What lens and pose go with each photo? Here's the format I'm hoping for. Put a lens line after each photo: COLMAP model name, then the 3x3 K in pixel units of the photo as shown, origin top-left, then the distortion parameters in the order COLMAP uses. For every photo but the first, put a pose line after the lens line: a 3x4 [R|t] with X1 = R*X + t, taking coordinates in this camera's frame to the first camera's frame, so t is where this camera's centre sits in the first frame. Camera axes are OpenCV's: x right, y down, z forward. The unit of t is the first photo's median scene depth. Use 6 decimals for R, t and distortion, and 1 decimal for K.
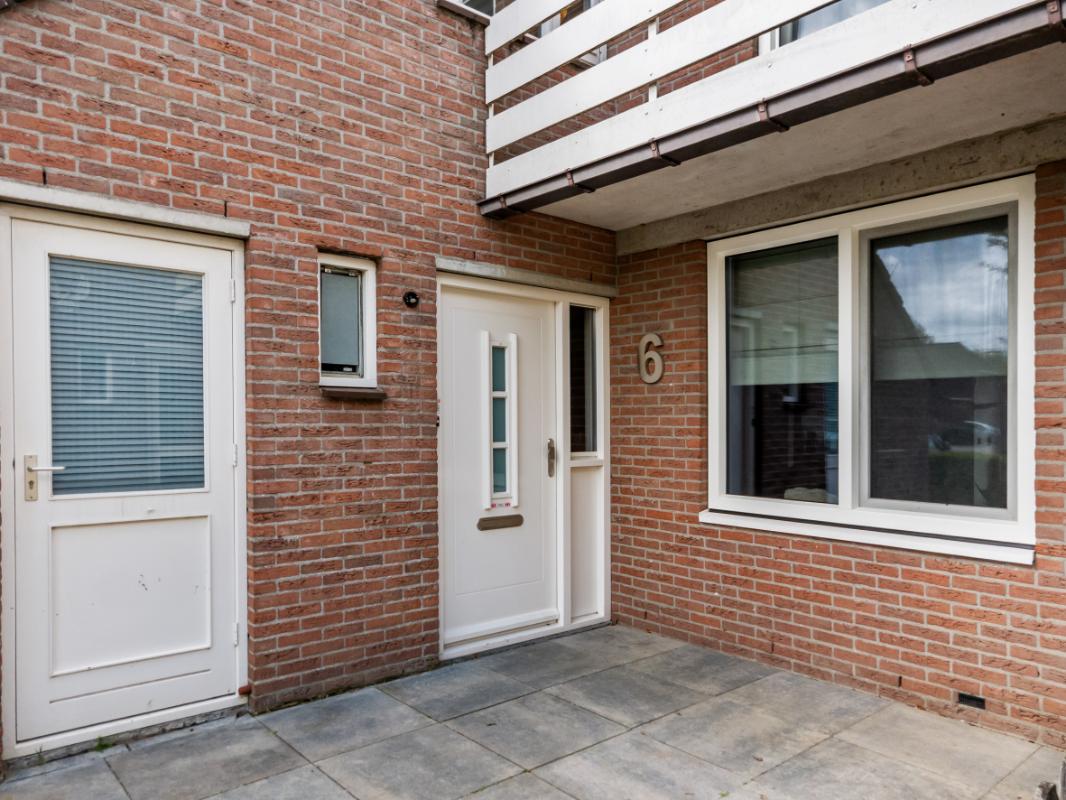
lens RADIAL K [[745.2, 0, 546.2], [0, 745.2, 427.1], [0, 0, 1]] dist [-0.002944, 0.010849]
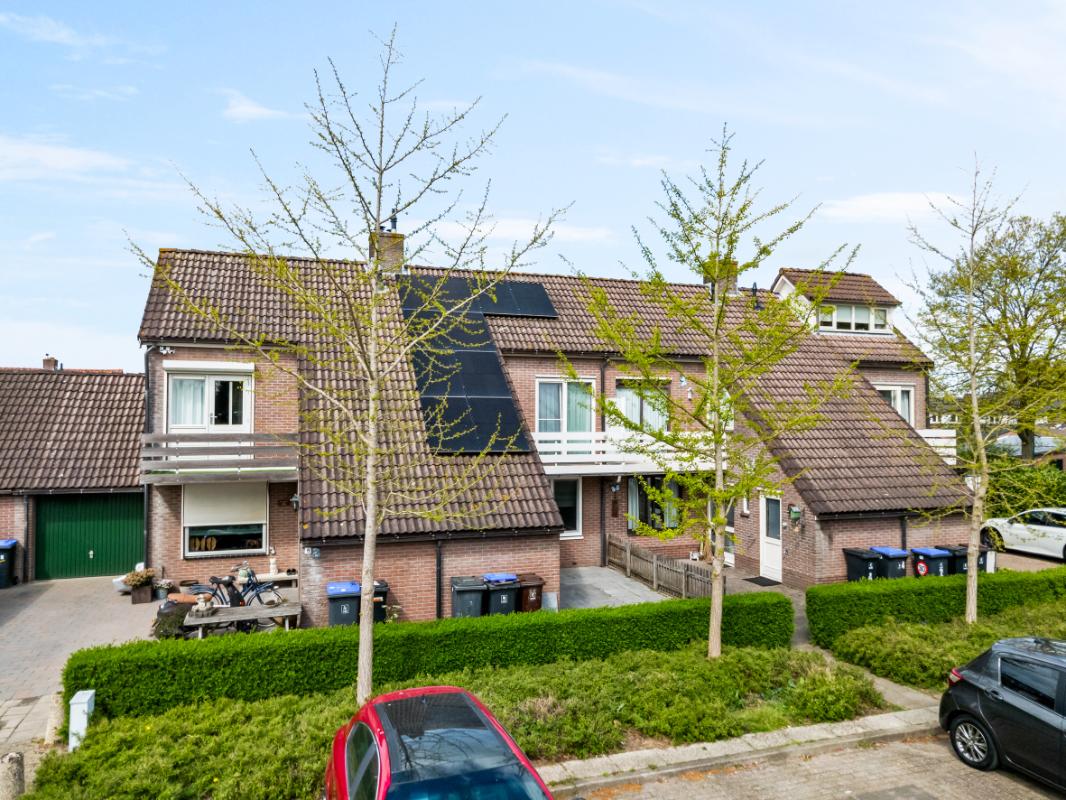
lens RADIAL K [[745.2, 0, 532.0], [0, 745.2, 396.3], [0, 0, 1]] dist [-0.002944, 0.010849]
pose [[0.372134, 0.016094, 0.928040, -4.048106], [0.003843, 0.999814, -0.018879, -0.677736], [-0.928171, 0.010592, 0.372003, -0.716320]]
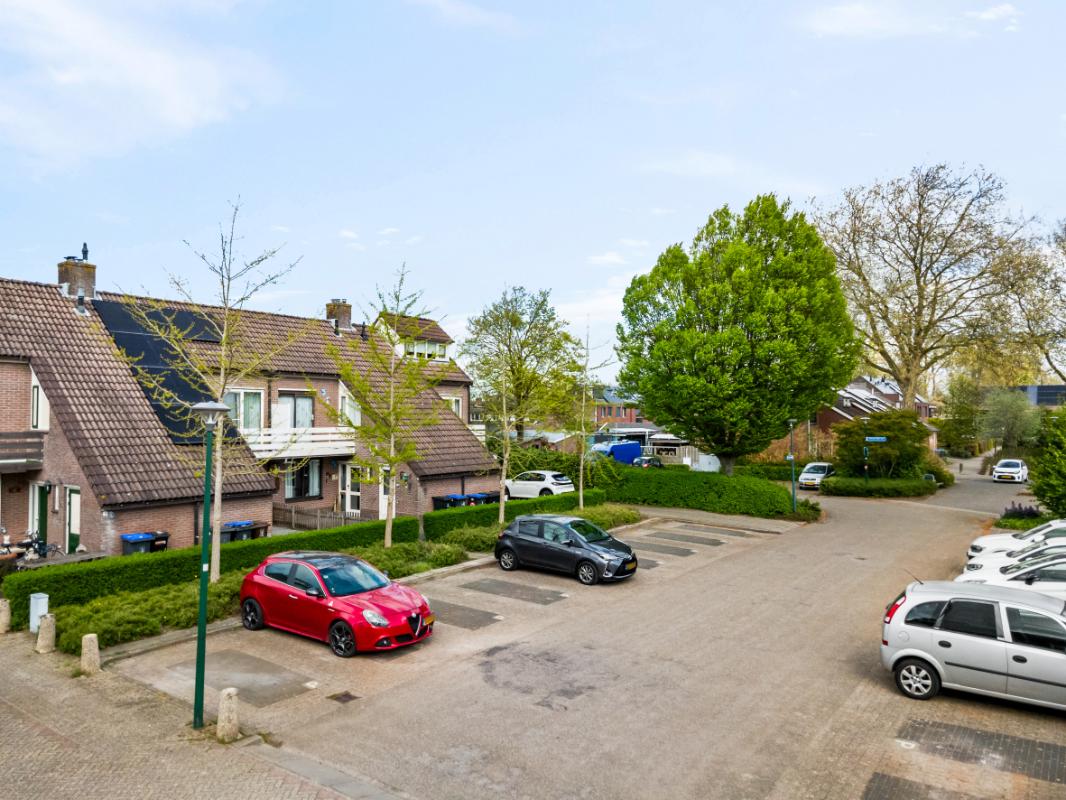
lens RADIAL K [[745.2, 0, 535.8], [0, 745.2, 402.4], [0, 0, 1]] dist [-0.002944, 0.010849]
pose [[-0.232943, 0.007033, 0.972465, -6.400121], [-0.000997, 0.999972, -0.007471, -0.721374], [-0.972490, -0.002710, -0.232929, -0.112746]]
